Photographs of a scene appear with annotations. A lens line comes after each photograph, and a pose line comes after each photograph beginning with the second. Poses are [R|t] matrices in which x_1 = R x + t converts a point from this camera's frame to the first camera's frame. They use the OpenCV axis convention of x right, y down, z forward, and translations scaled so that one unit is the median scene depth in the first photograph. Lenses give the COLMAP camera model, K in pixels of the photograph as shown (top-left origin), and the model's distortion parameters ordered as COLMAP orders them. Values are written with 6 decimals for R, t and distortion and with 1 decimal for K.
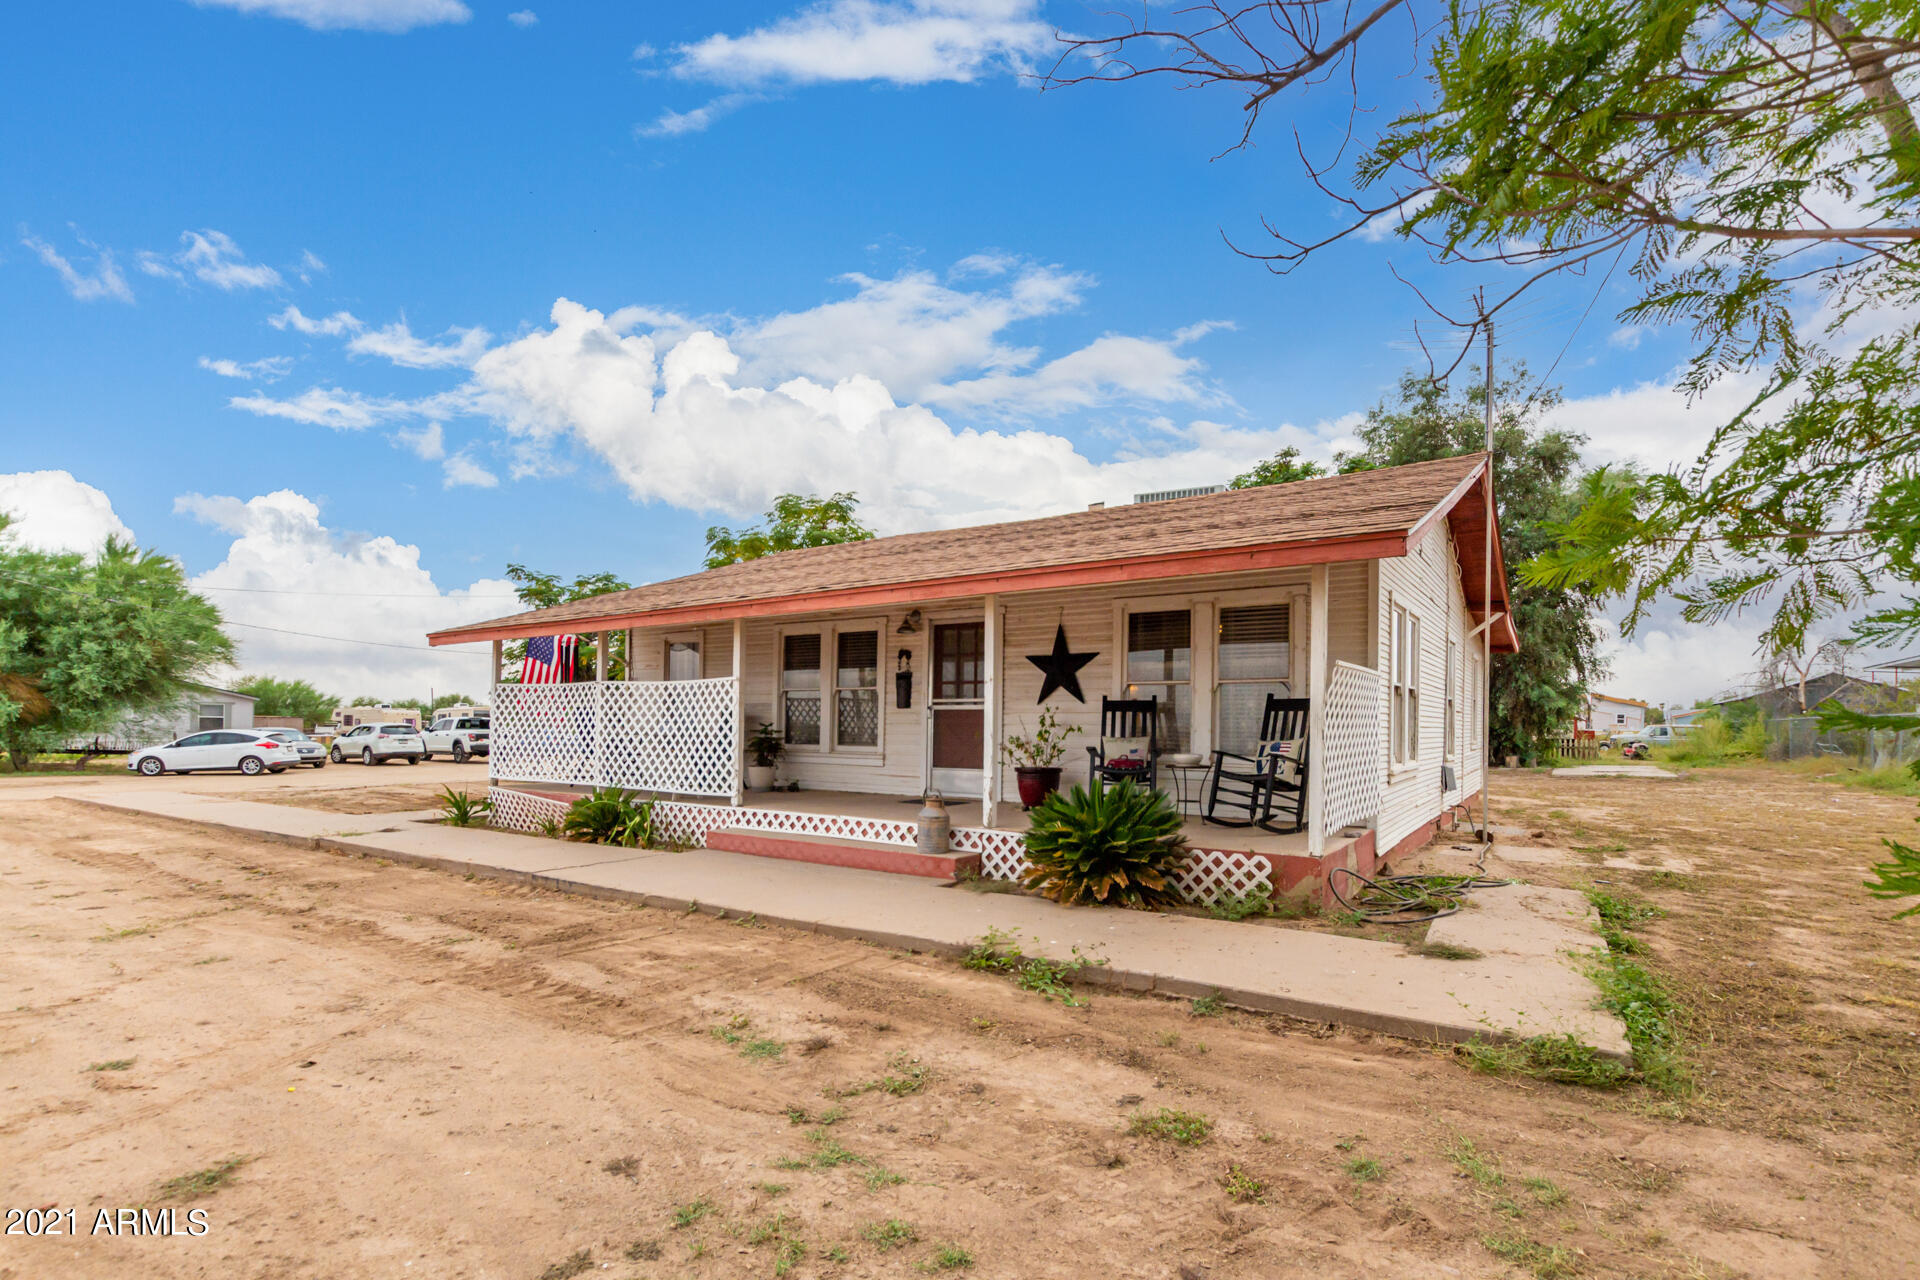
lens RADIAL K [[927.2, 0, 966.7], [0, 927.2, 655.3], [0, 0, 1]] dist [0.002594, -0.000060]
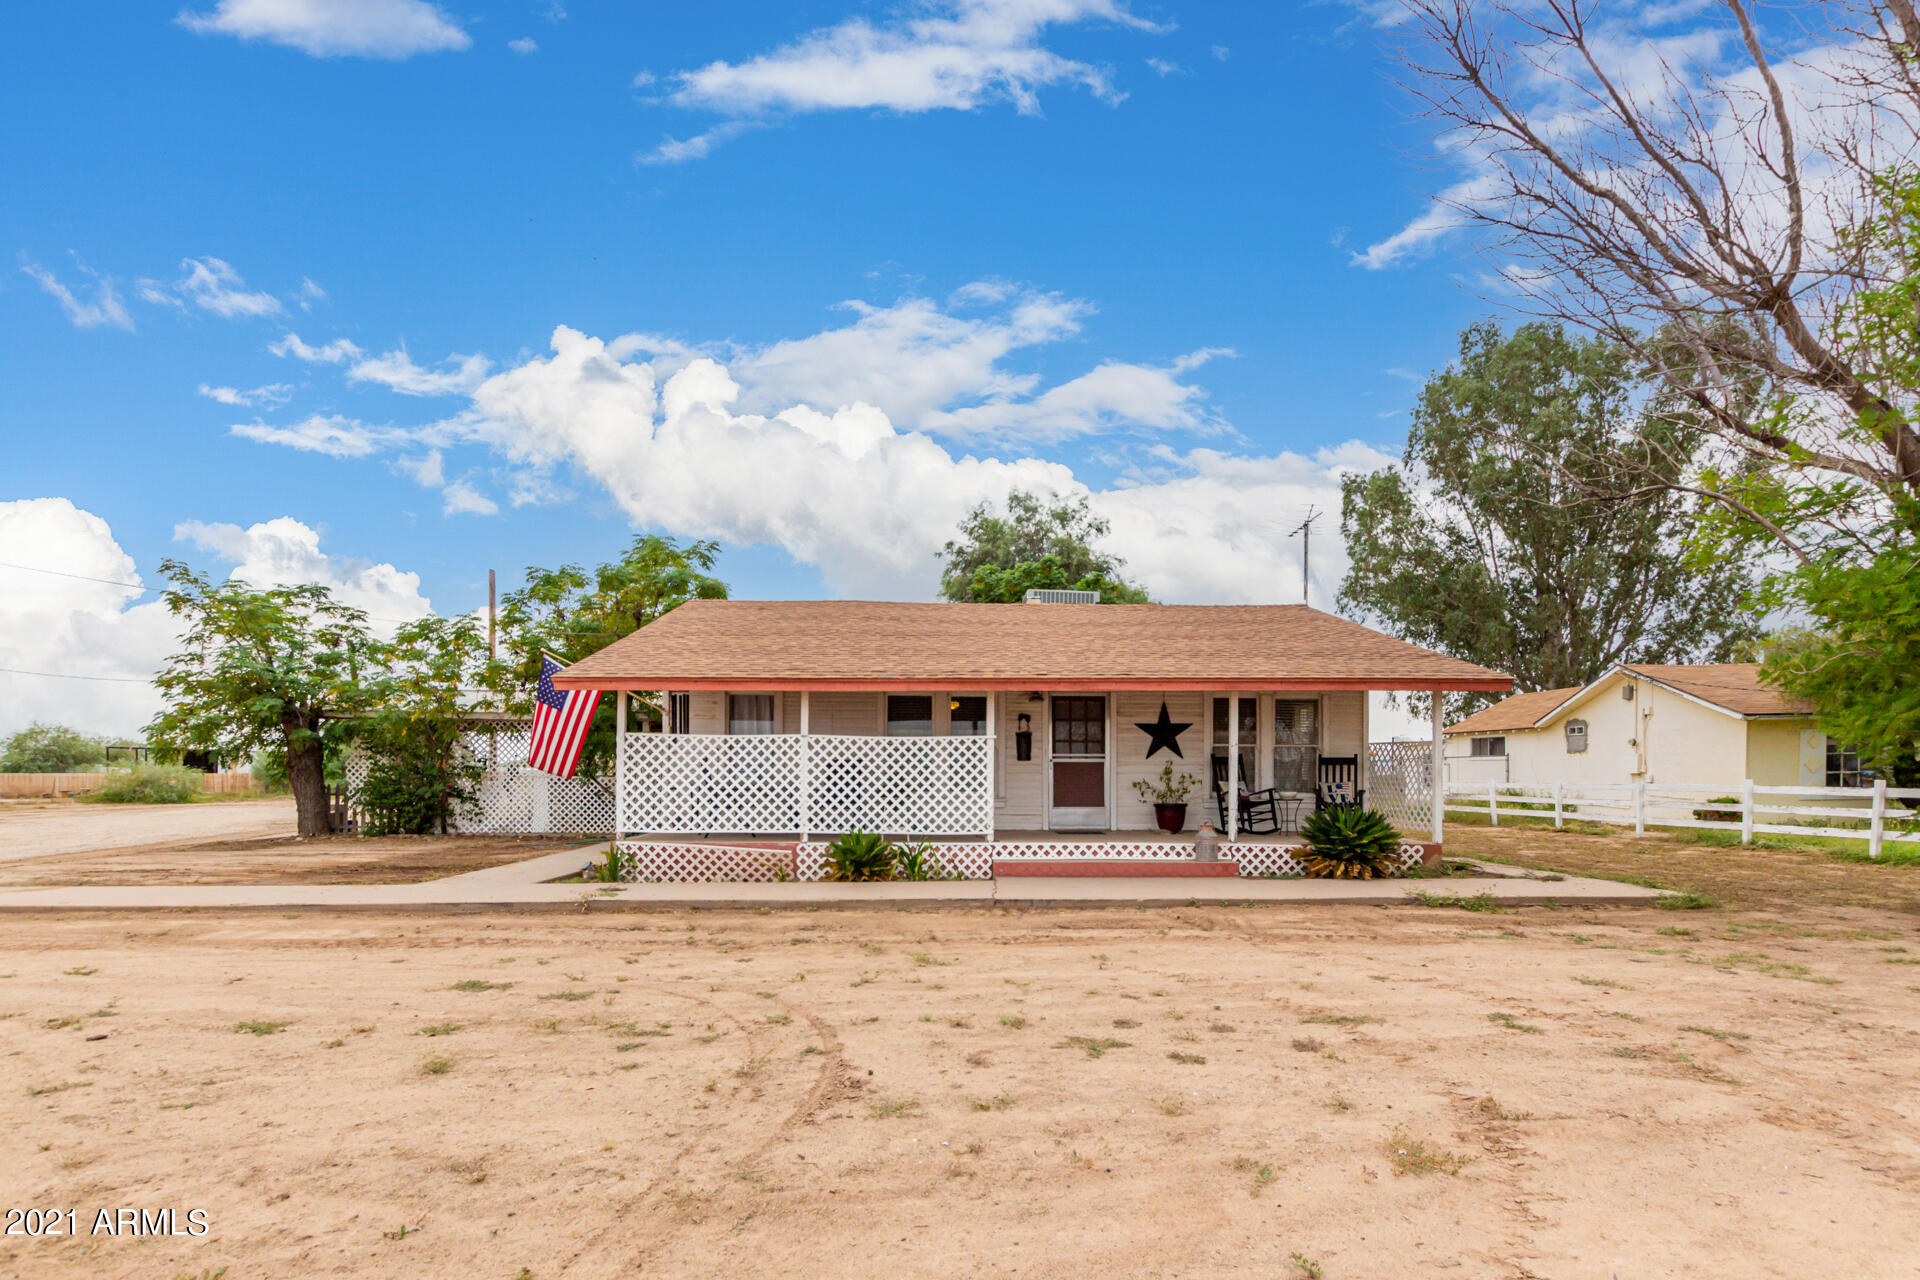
lens RADIAL K [[927.2, 0, 966.7], [0, 927.2, 655.3], [0, 0, 1]] dist [0.002594, -0.000060]
pose [[0.803868, 0.068619, 0.590837, -0.950085], [-0.041013, 0.997354, -0.060032, -0.007300], [-0.593392, 0.024026, 0.804555, 0.028225]]
